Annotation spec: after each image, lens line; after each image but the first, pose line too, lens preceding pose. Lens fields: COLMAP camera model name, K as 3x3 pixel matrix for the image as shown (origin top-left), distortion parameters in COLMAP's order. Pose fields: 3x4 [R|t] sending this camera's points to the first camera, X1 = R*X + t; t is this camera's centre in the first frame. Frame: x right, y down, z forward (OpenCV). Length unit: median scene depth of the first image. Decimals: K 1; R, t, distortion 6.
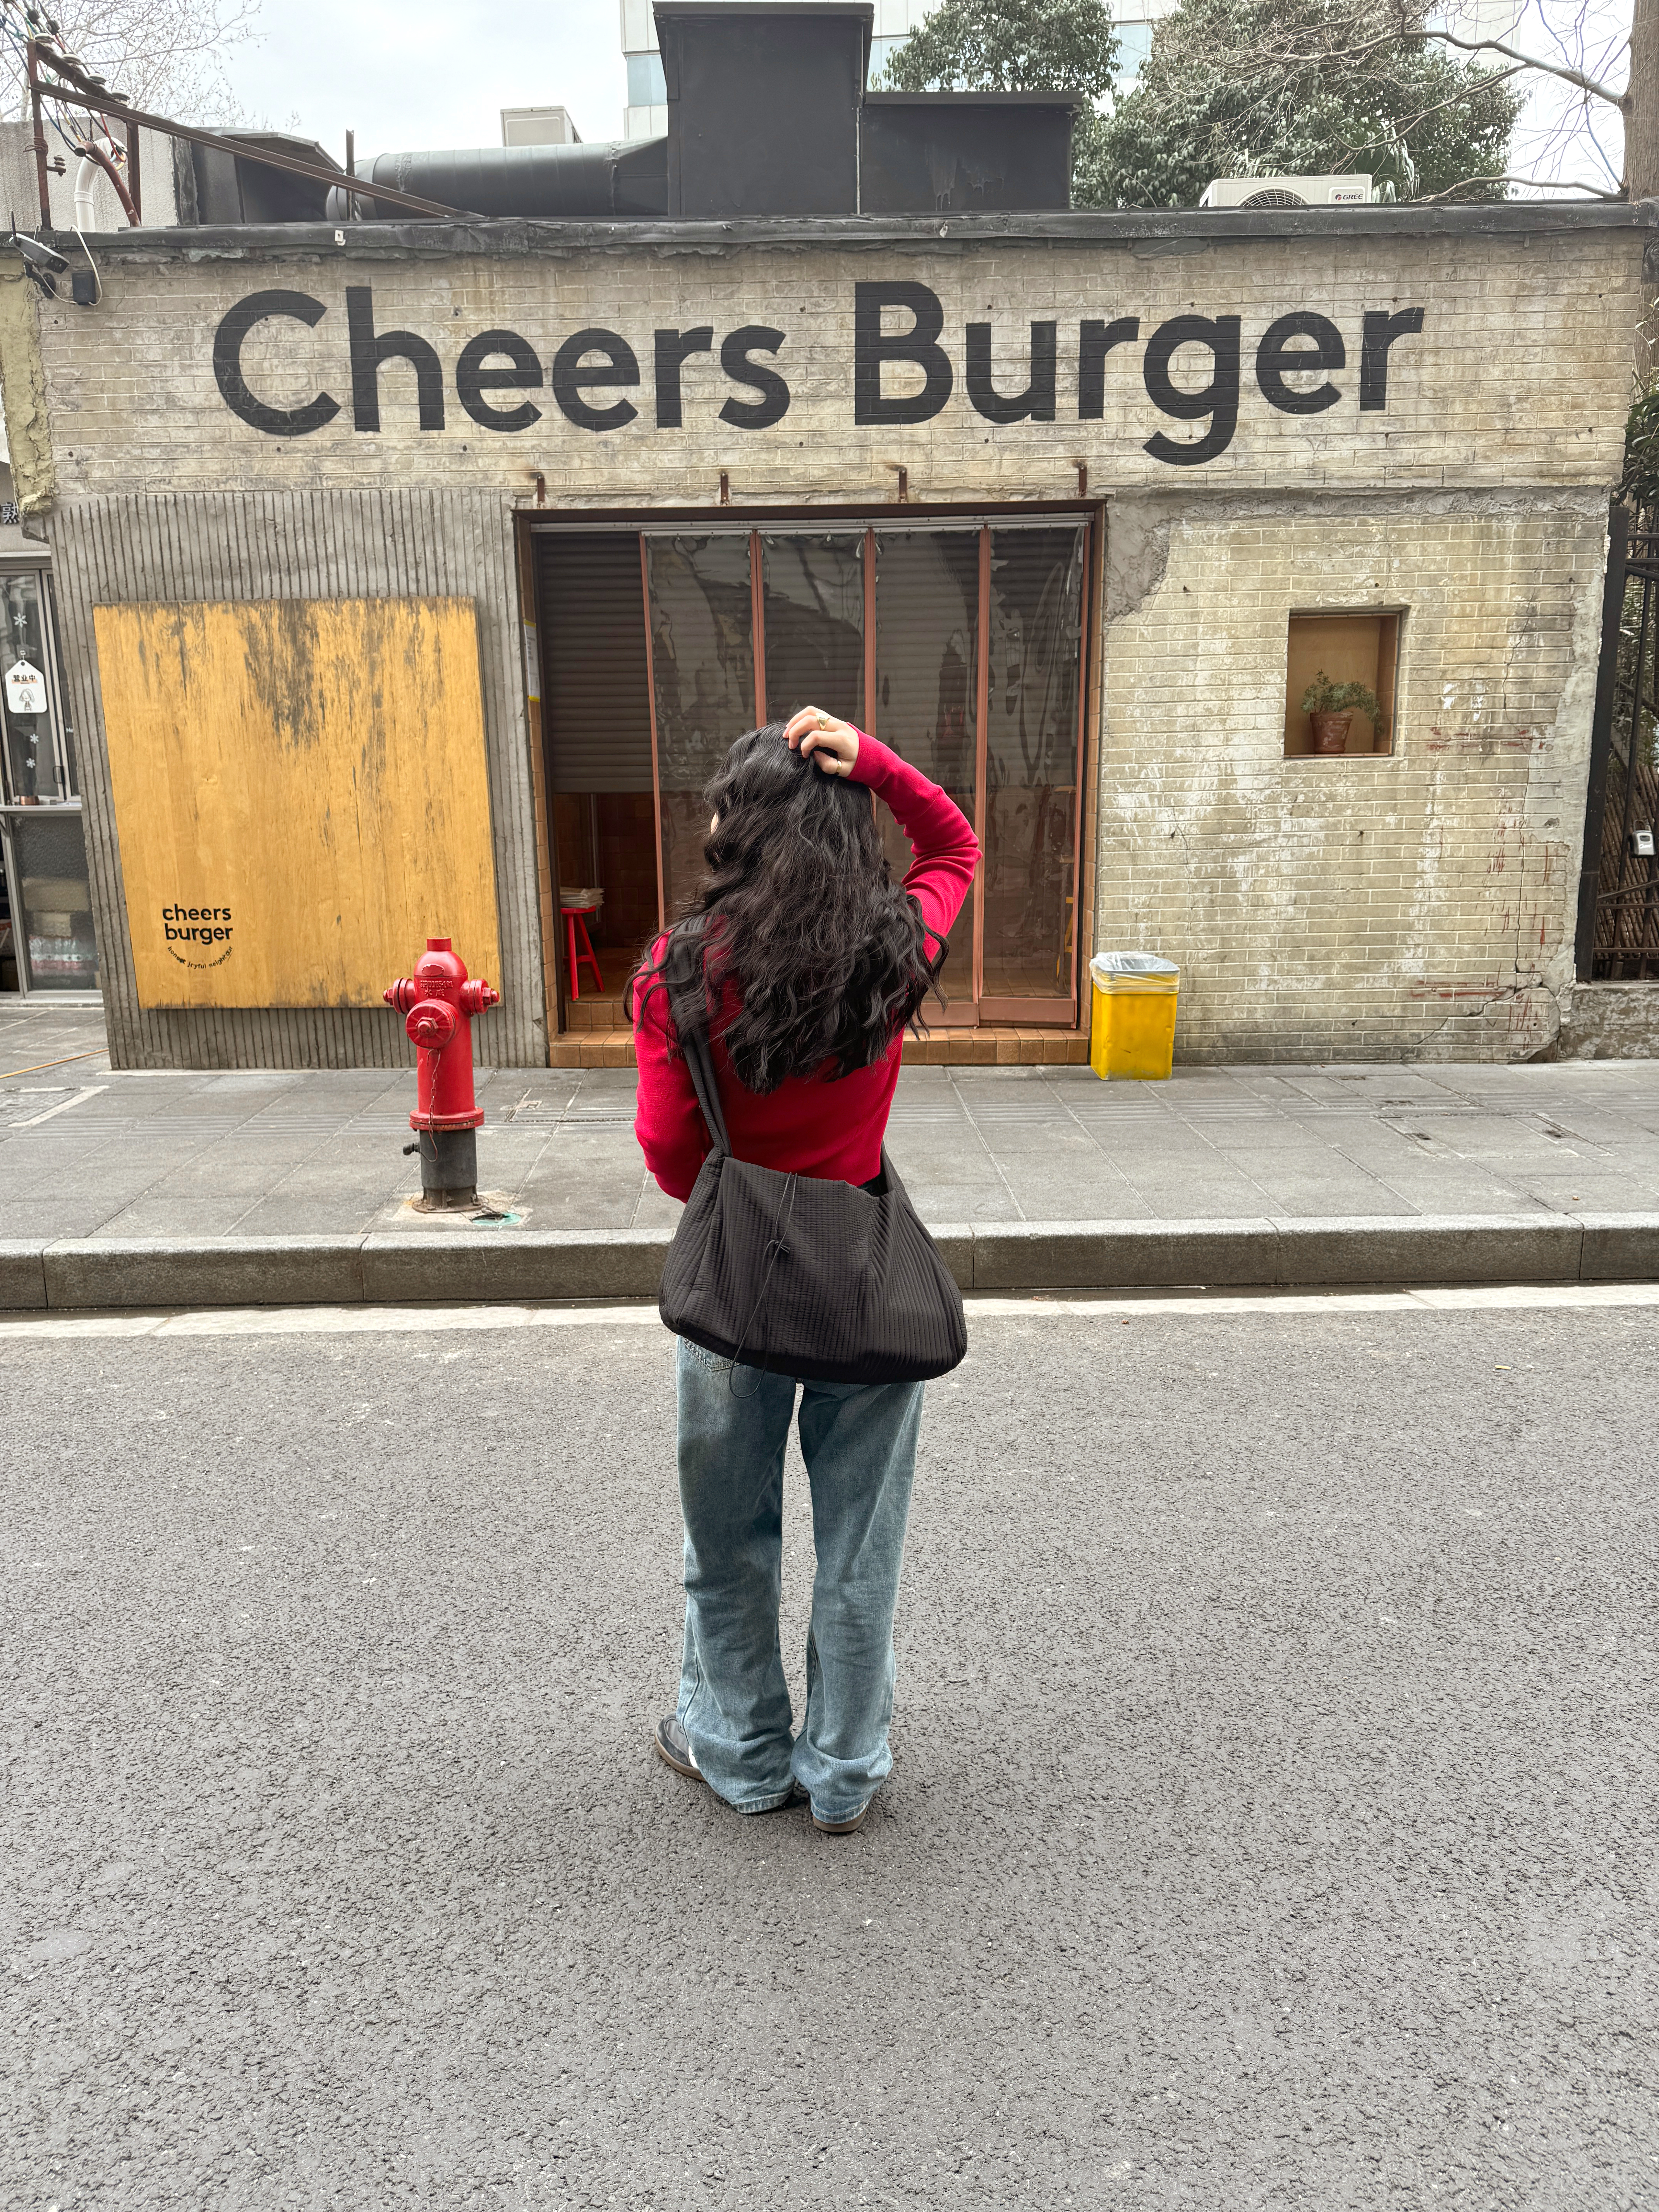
lens RADIAL K [[1523.1, 0, 805.5], [0, 1523.1, 1106.7], [0, 0, 1]] dist [0.001663, -0.001704]
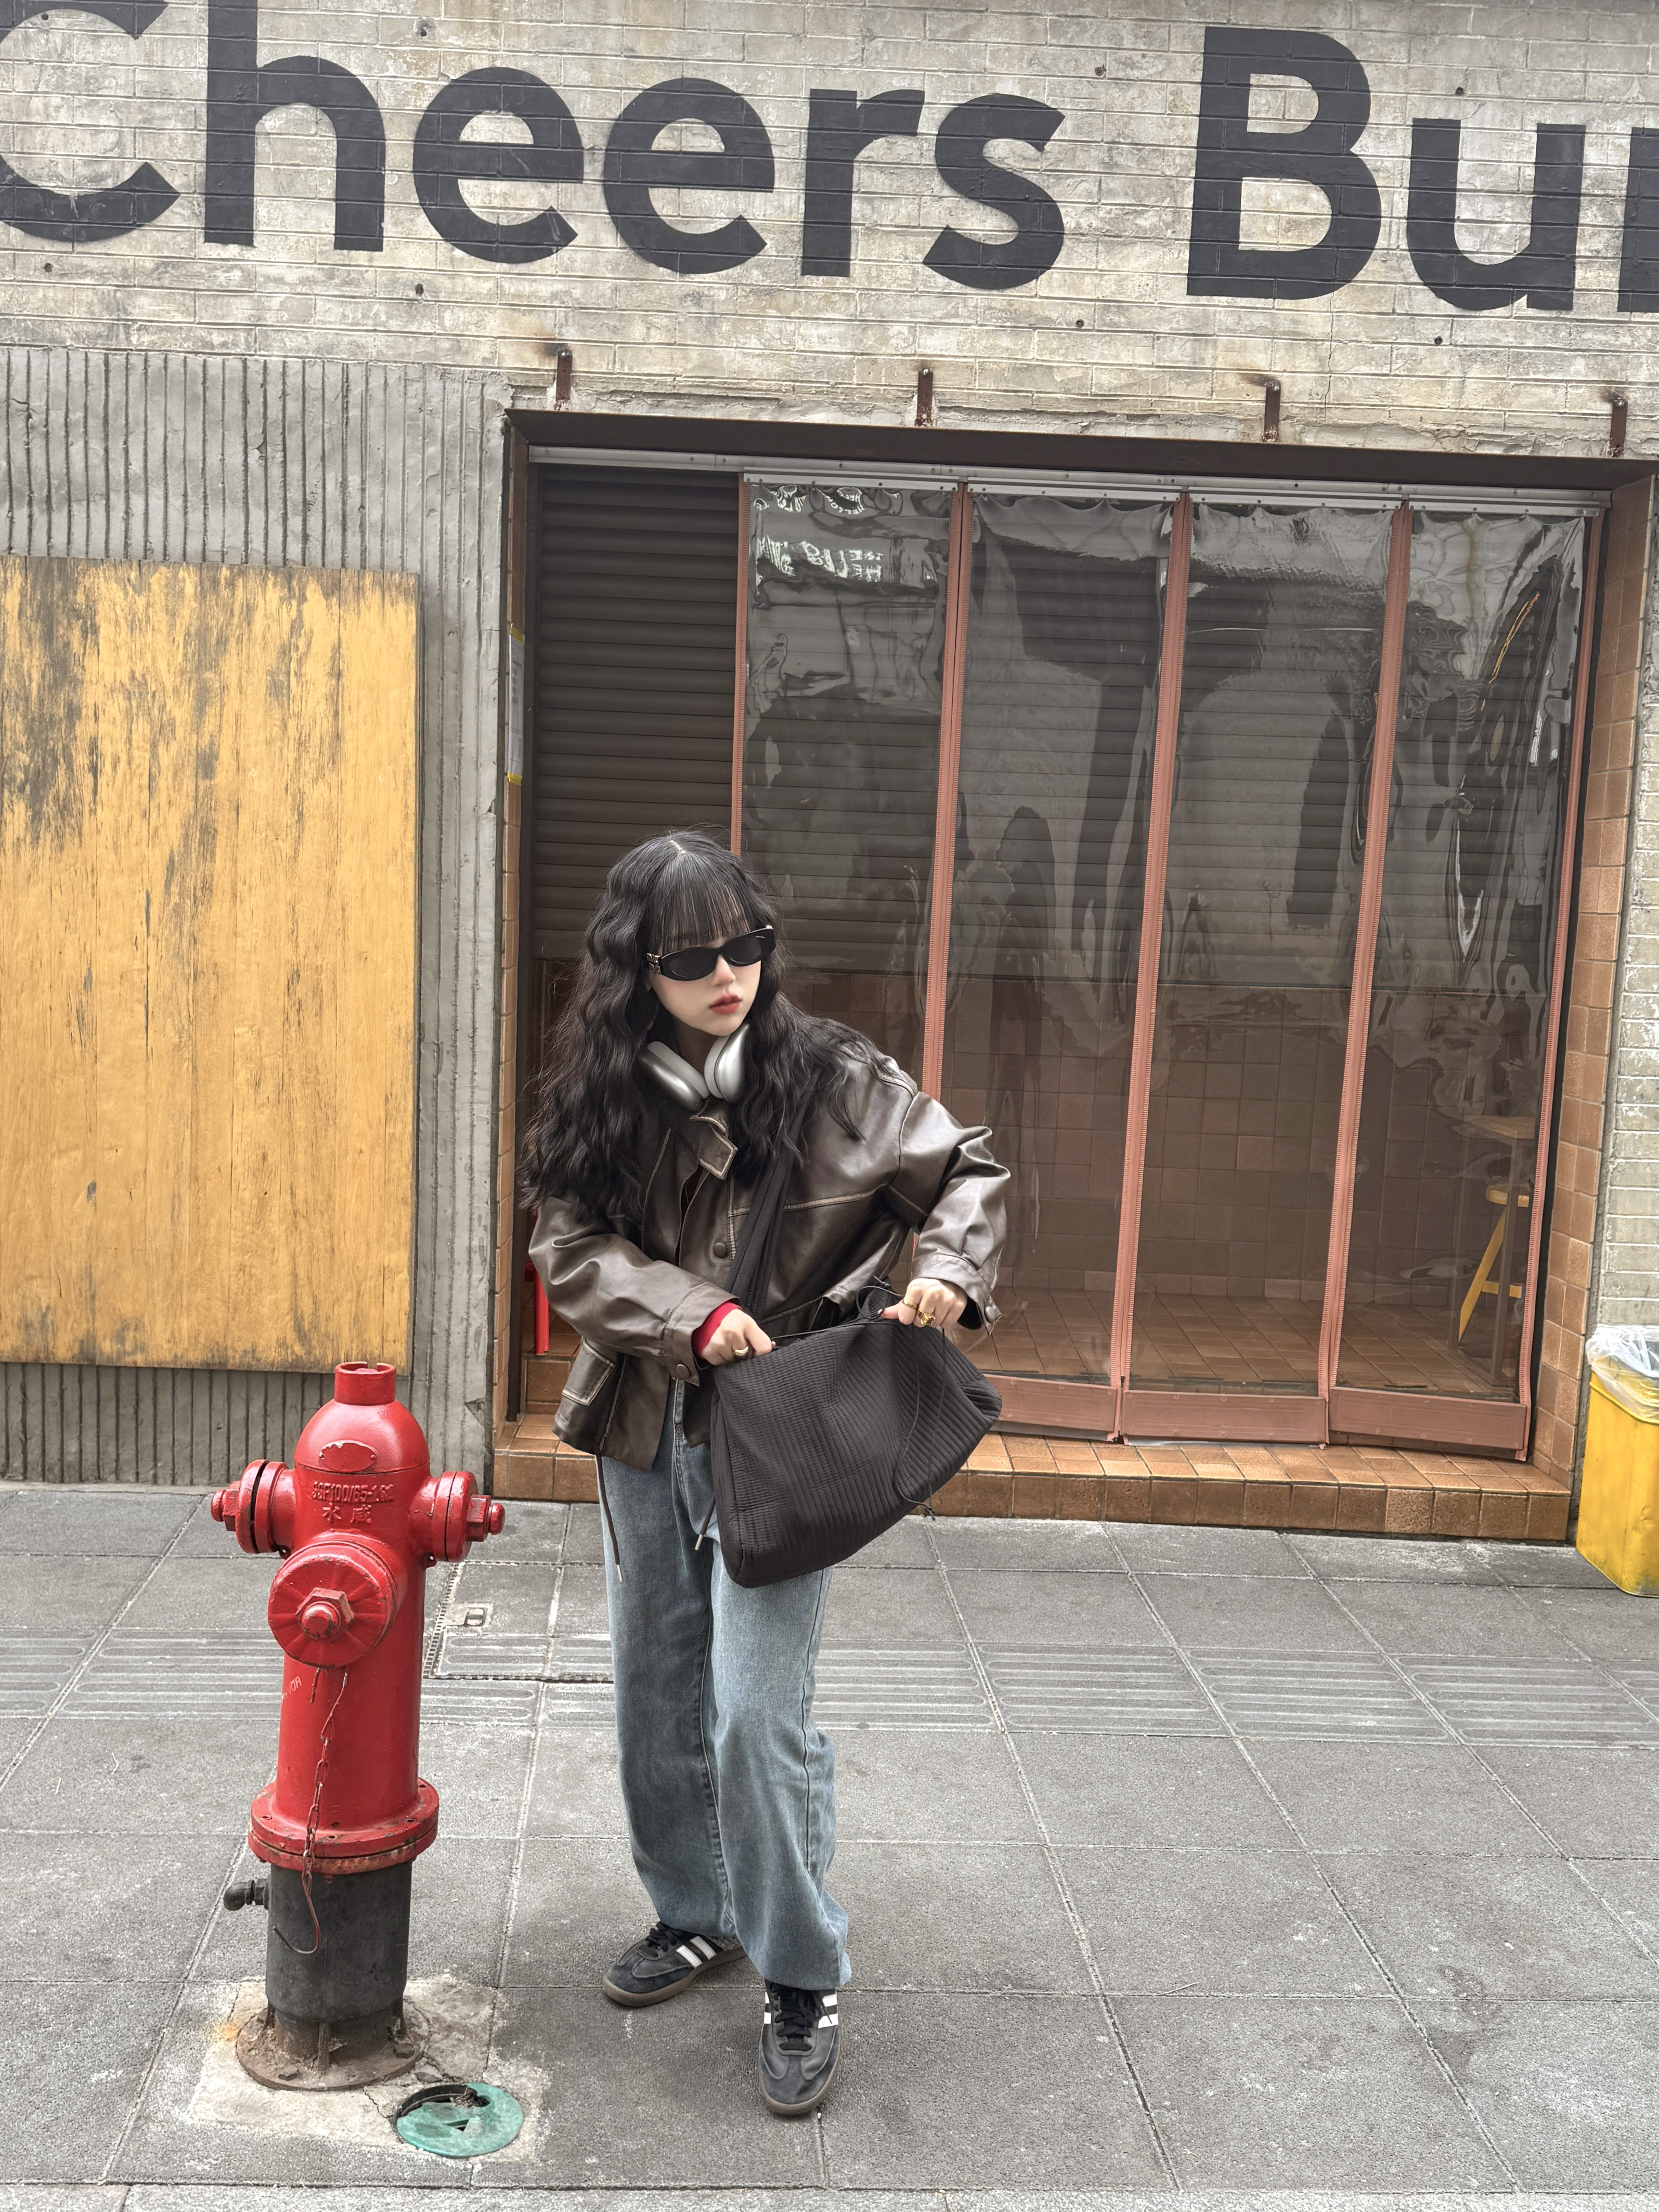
lens RADIAL K [[2132.6, 0, 810.2], [0, 2132.6, 1129.9], [0, 0, 1]] dist [0.001753, 0.000000]
pose [[0.997989, 0.050304, 0.038566, -0.108379], [-0.046149, 0.993719, -0.101947, -0.088728], [-0.043452, 0.099962, 0.994042, 0.320132]]
